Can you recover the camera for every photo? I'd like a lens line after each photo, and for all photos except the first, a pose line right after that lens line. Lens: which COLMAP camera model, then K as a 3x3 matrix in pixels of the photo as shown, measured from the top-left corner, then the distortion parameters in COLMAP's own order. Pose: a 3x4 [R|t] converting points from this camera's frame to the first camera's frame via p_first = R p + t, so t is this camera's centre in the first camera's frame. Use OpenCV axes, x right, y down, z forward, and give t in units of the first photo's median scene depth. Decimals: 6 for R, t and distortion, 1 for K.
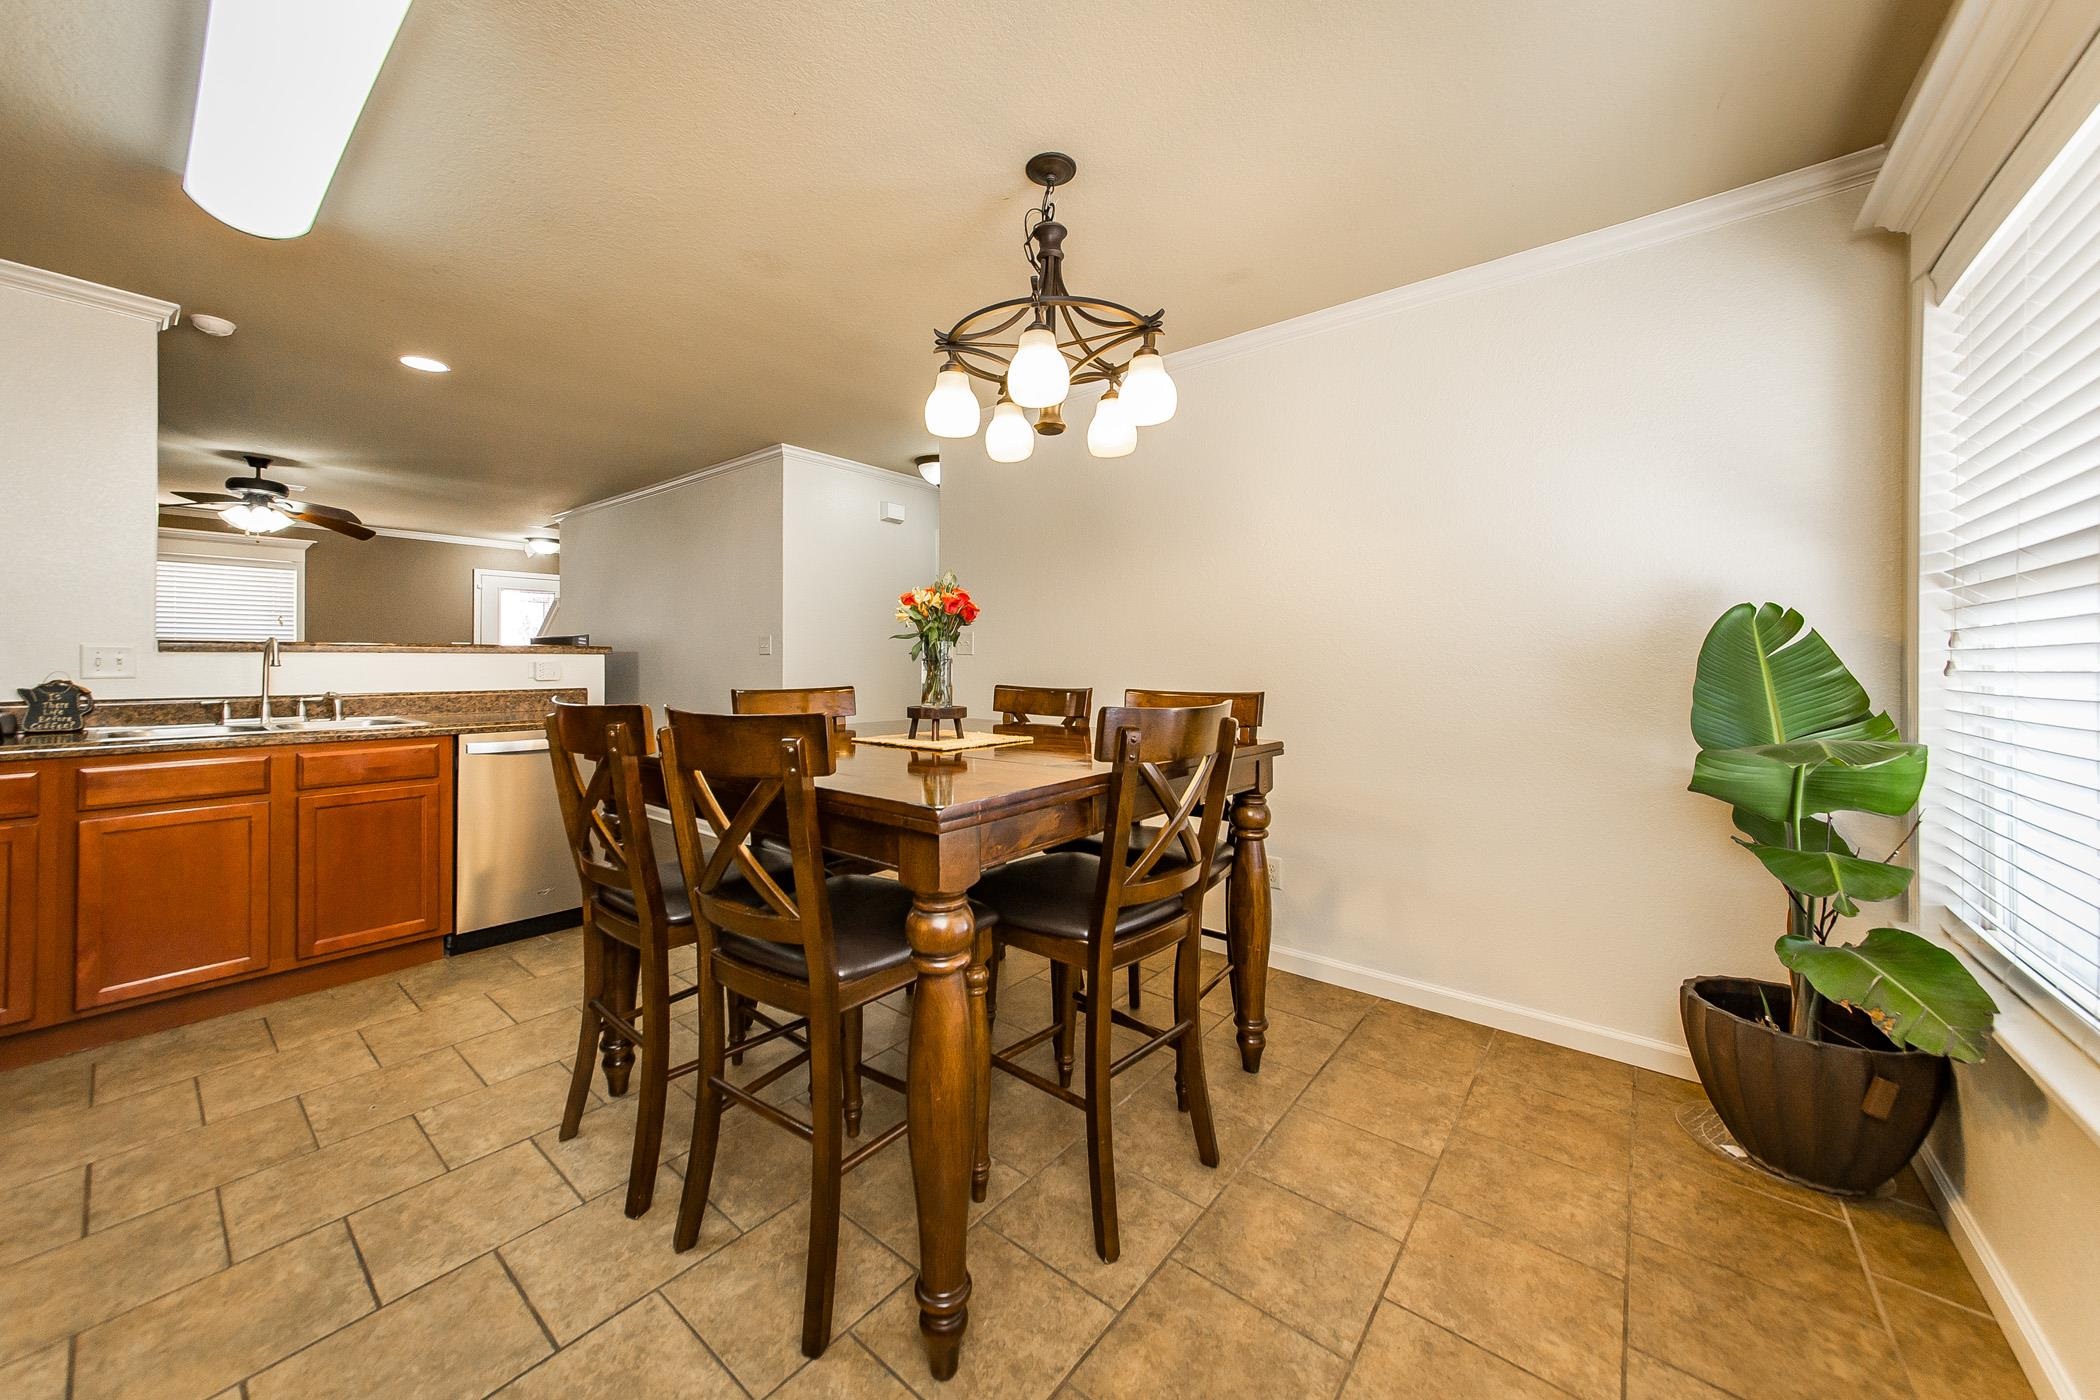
lens RADIAL K [[749.6, 0, 1003.5], [0, 749.6, 661.3], [0, 0, 1]] dist [0.002983, 0.000314]
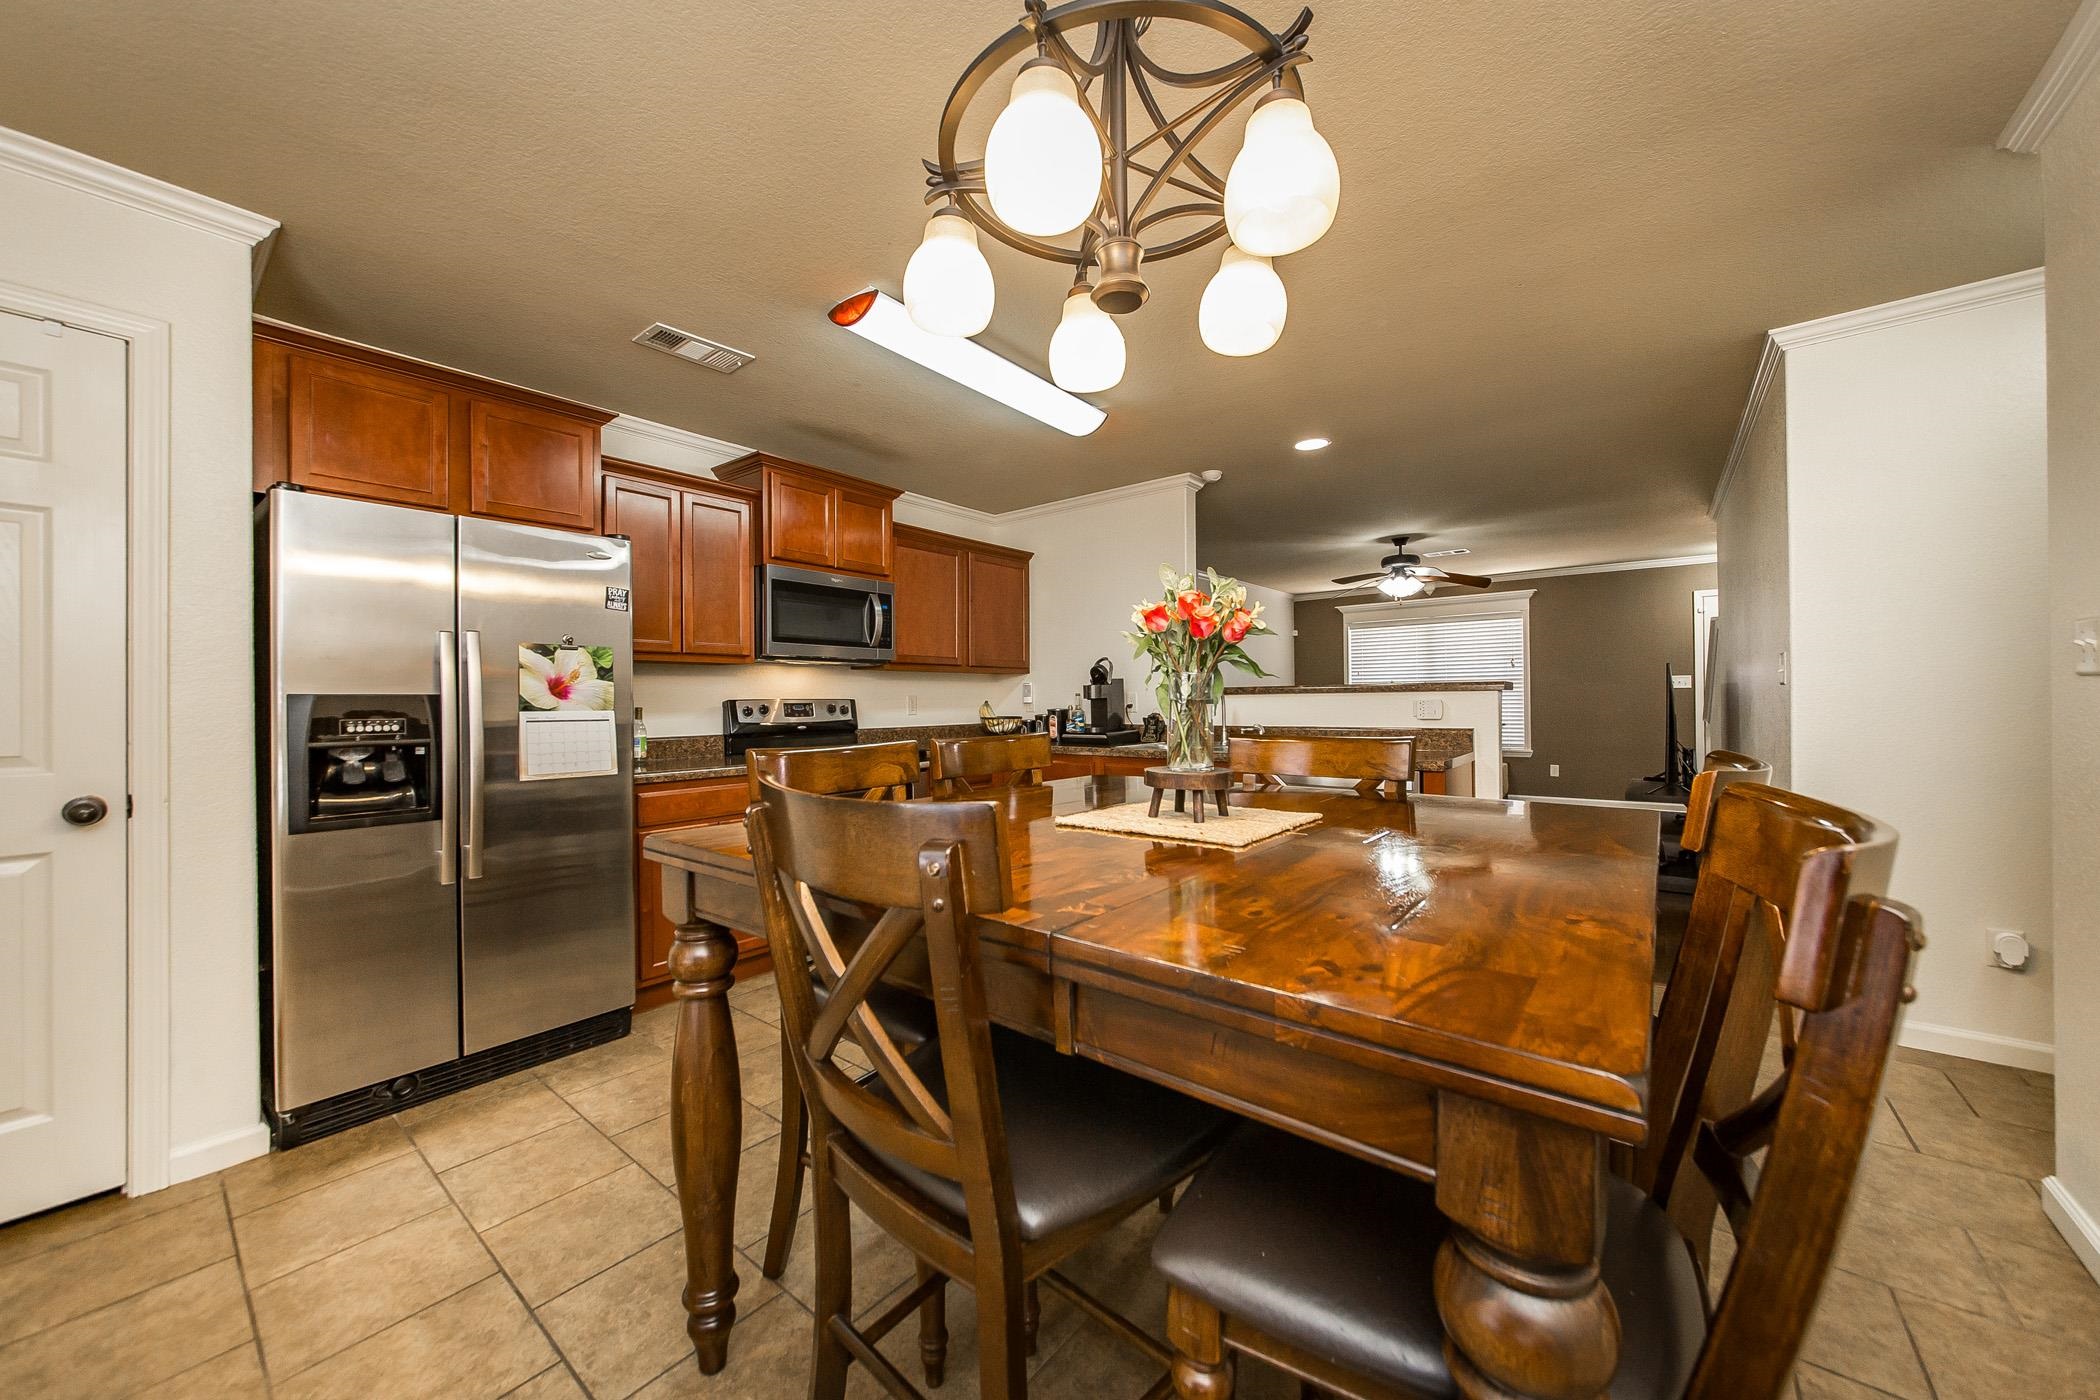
lens RADIAL K [[749.6, 0, 1044.4], [0, 749.6, 698.6], [0, 0, 1]] dist [0.002983, 0.000314]
pose [[0.032895, -0.006353, -0.999439, 0.419112], [0.010556, 0.999926, -0.006009, -0.000125], [0.999403, -0.010353, 0.032960, 0.615814]]
